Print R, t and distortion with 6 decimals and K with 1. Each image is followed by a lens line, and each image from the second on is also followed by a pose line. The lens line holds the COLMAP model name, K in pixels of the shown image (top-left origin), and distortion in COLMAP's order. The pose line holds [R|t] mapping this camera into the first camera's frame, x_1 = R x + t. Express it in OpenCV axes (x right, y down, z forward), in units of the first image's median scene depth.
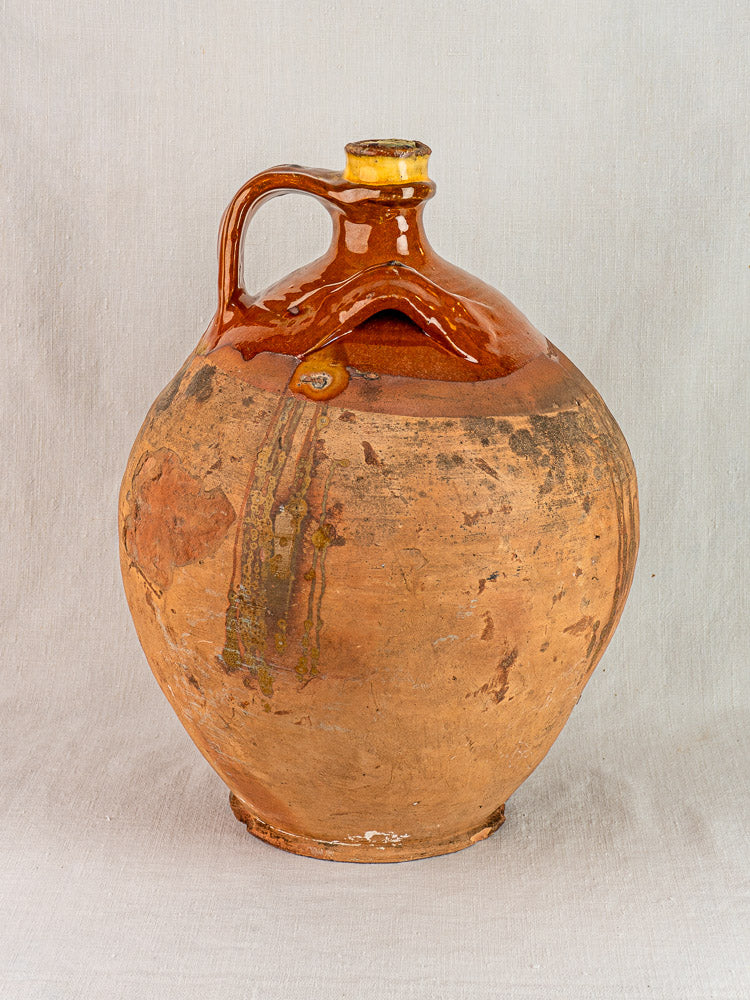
lens RADIAL K [[1960.9, 0, 339.4], [0, 1960.9, 417.7], [0, 0, 1]] dist [0.068958, 0.000000]
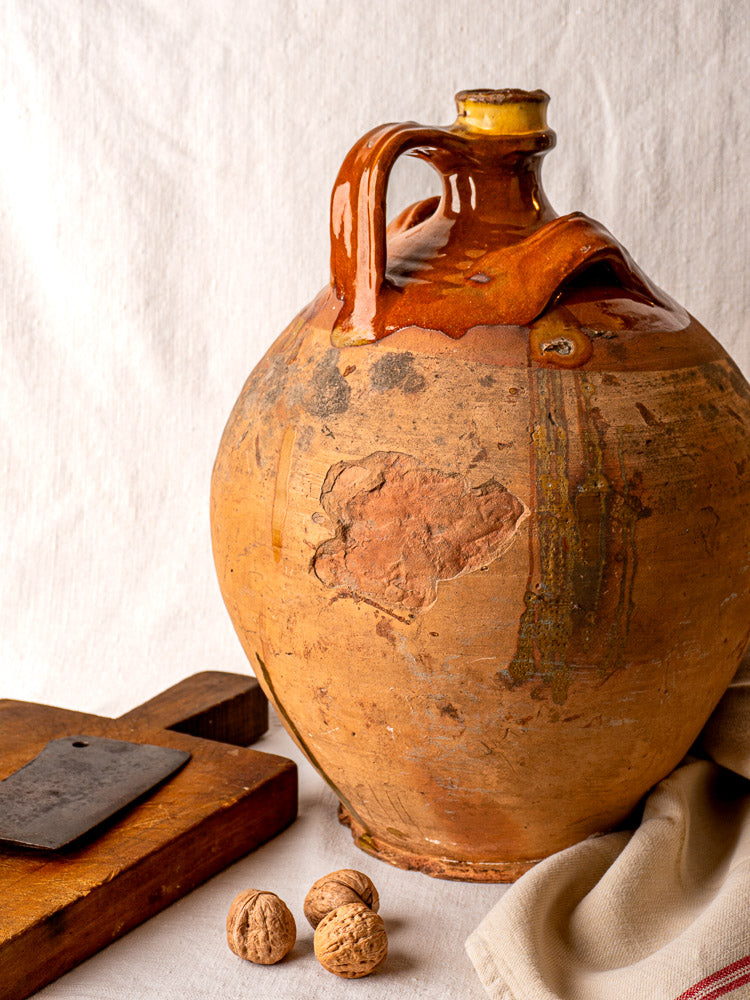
lens RADIAL K [[1960.9, 0, 381.3], [0, 1960.9, 436.6], [0, 0, 1]] dist [0.068958, 0.000000]
pose [[0.825386, -0.145016, 0.545626, -0.576533], [0.151773, 0.987866, 0.032962, -0.020249], [-0.543785, 0.055604, 0.837380, 0.288295]]
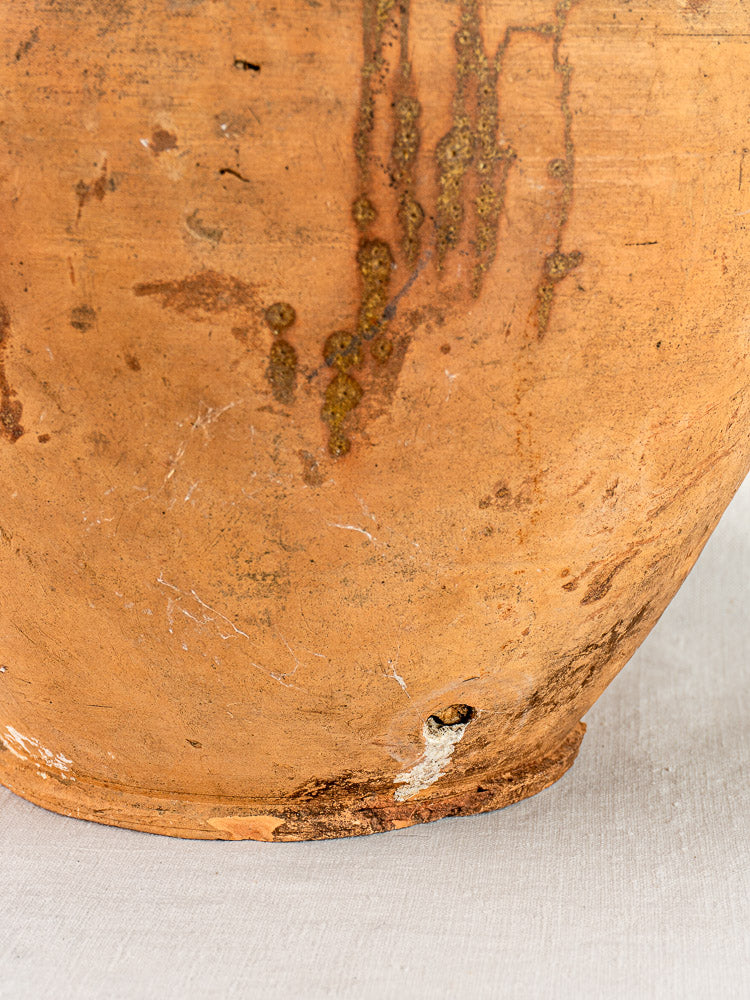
lens RADIAL K [[2331.9, 0, 384.8], [0, 2331.9, 508.3], [0, 0, 1]] dist [0.171671, 0.000000]
pose [[0.625327, 0.157876, -0.764226, 0.527033], [-0.180898, 0.981972, 0.054840, 0.118414], [0.759106, 0.103954, 0.642613, 0.743895]]
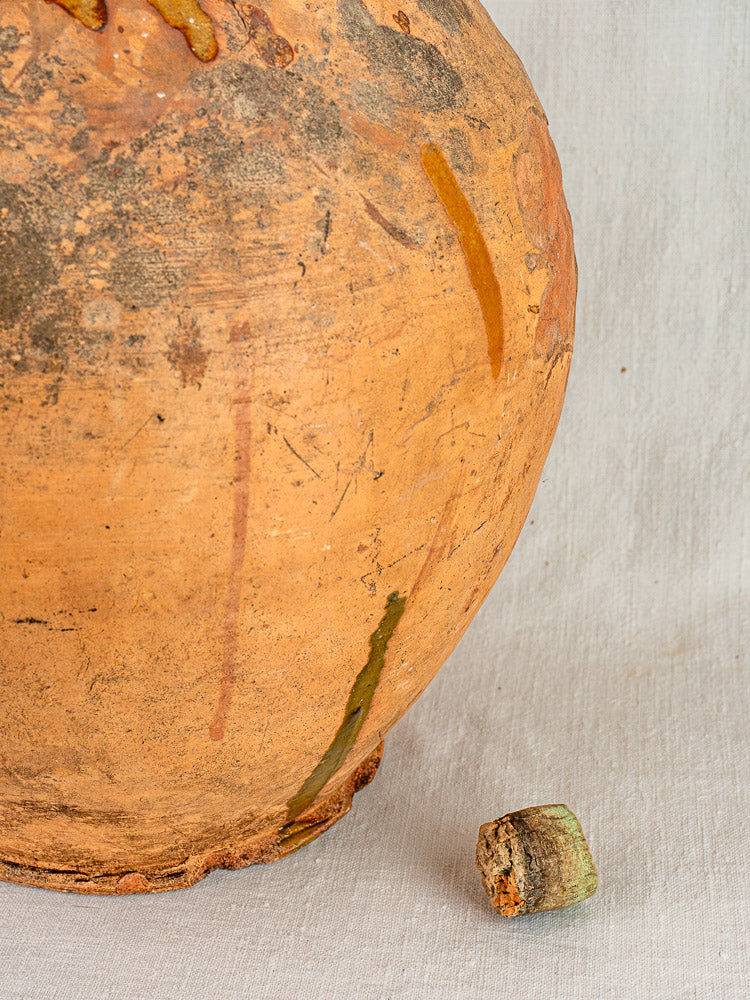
lens RADIAL K [[1876.3, 0, 381.0], [0, 1876.3, 490.8], [0, 0, 1]] dist [0.077429, 0.000000]
pose [[-0.703875, -0.298584, 0.644521, -0.433402], [0.171043, 0.809418, 0.561771, -0.201588], [-0.689423, 0.505658, -0.518659, 1.386571]]
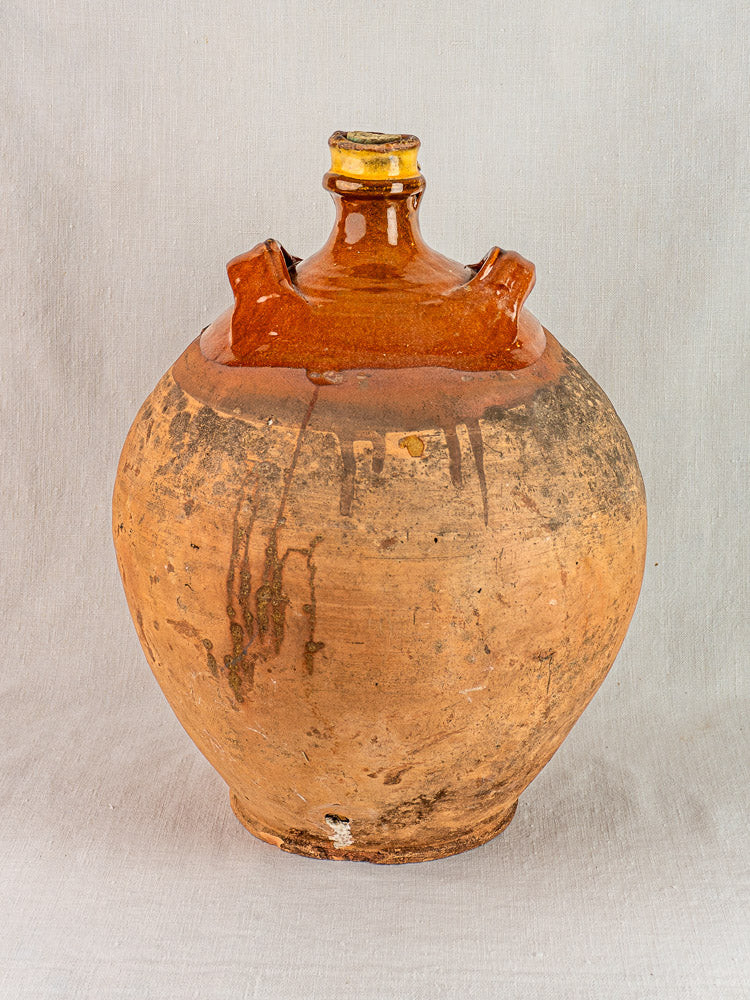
lens RADIAL K [[1960.9, 0, 393.1], [0, 1960.9, 422.7], [0, 0, 1]] dist [0.068958, 0.000000]
pose [[0.007678, 0.238464, -0.971121, 1.071763], [-0.247459, 0.941397, 0.229209, -0.245665], [0.968868, 0.238552, 0.066238, 1.034004]]
